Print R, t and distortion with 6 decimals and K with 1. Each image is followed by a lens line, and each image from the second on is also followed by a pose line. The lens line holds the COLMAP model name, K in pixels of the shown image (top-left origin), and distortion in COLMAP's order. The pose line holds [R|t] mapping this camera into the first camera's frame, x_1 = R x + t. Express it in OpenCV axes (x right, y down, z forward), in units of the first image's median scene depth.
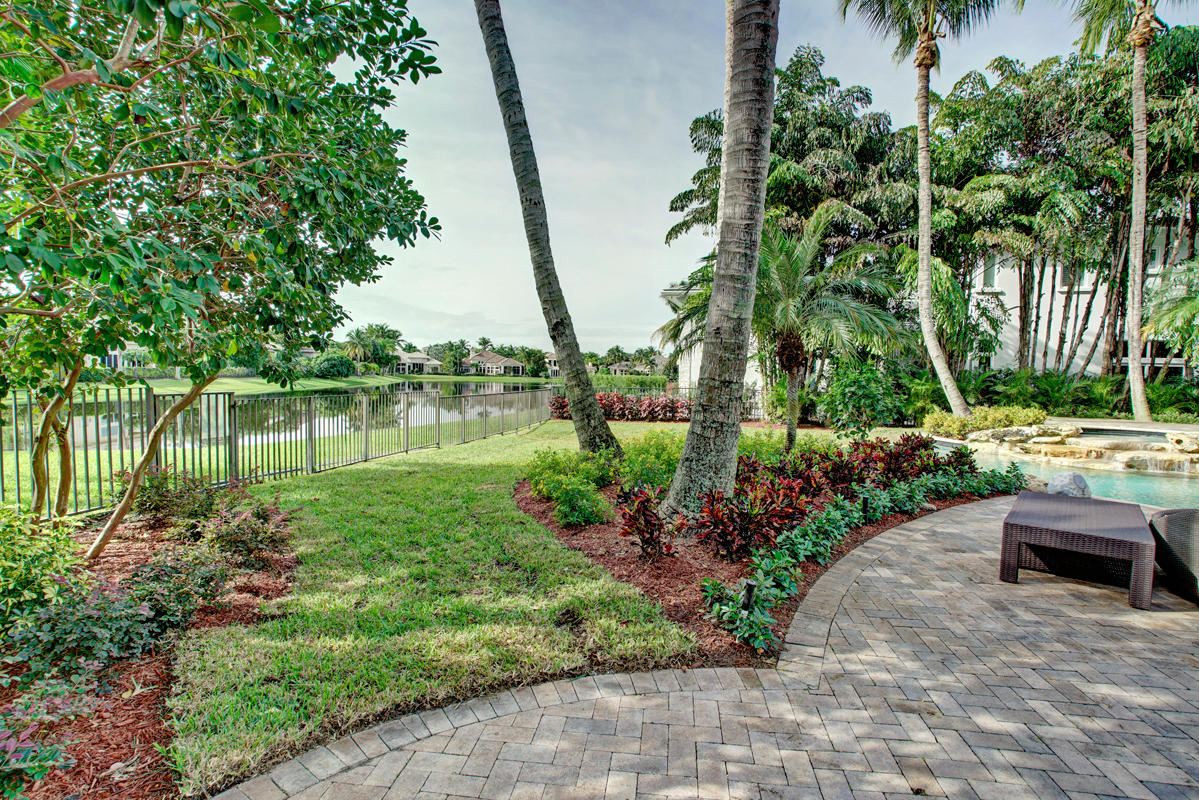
lens RADIAL K [[608.4, 0, 596.3], [0, 608.4, 405.3], [0, 0, 1]] dist [-0.055665, 0.031588]
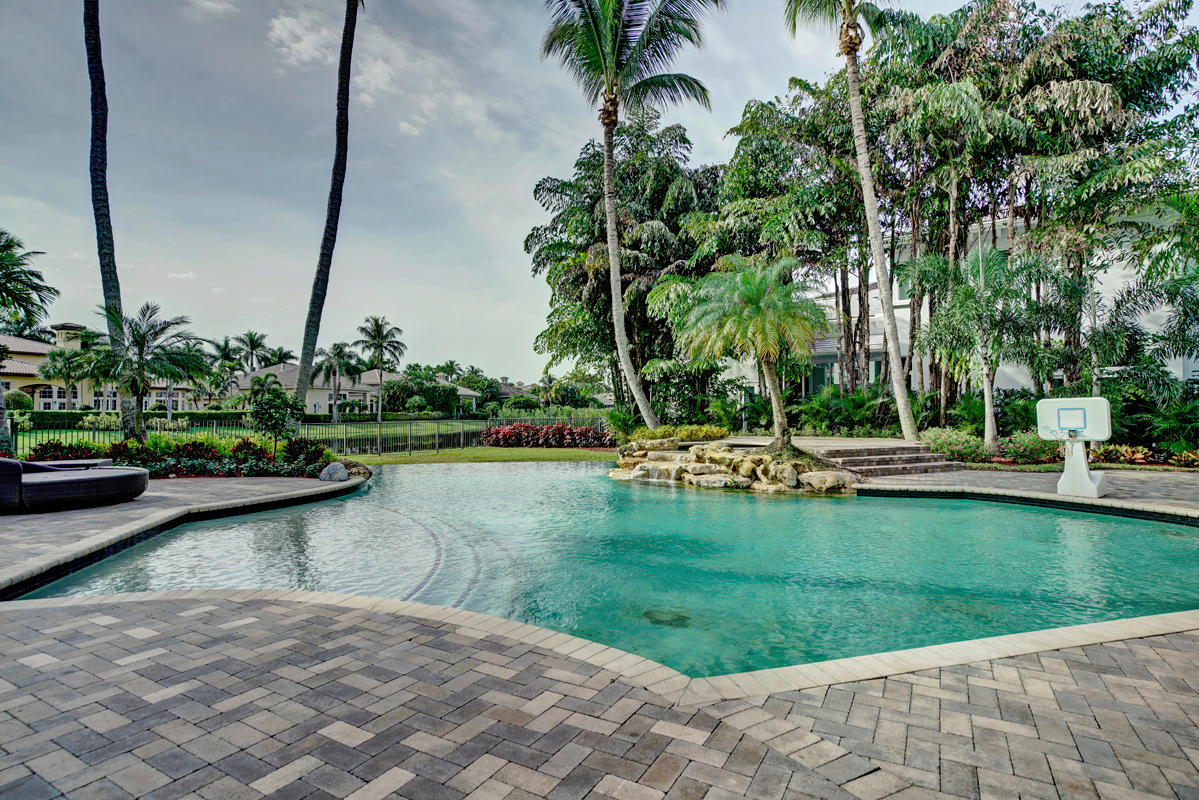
lens RADIAL K [[608.4, 0, 596.3], [0, 608.4, 405.3], [0, 0, 1]] dist [-0.055665, 0.031588]
pose [[0.925311, -0.029340, -0.378073, 2.200365], [0.004476, 0.997778, -0.066475, 0.087382], [0.379184, 0.059818, 0.923386, -0.072828]]
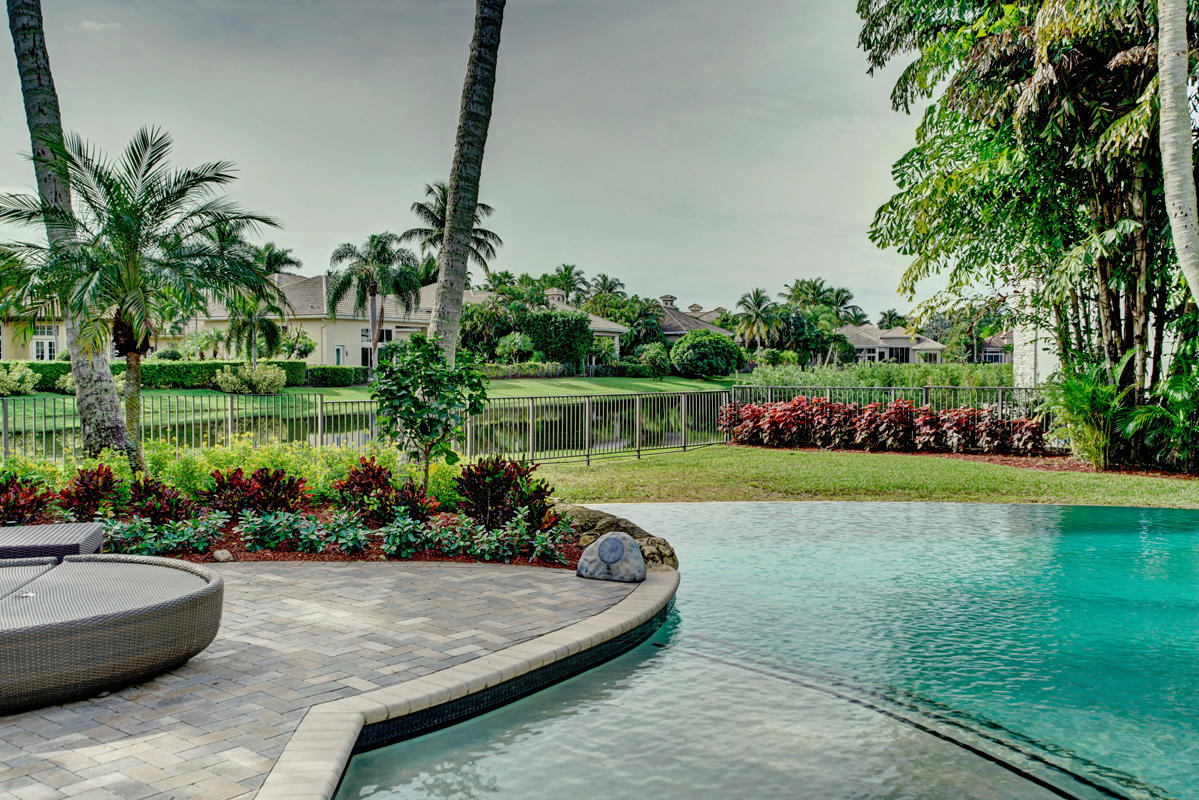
lens RADIAL K [[1138.4, 0, 594.3], [0, 1138.4, 403.8], [0, 0, 1]] dist [0.033139, 0.085604]
pose [[0.832745, -0.001213, -0.553656, 1.575267], [-0.009769, 0.999810, -0.016884, 0.017254], [0.553571, 0.019468, 0.832574, 0.161258]]
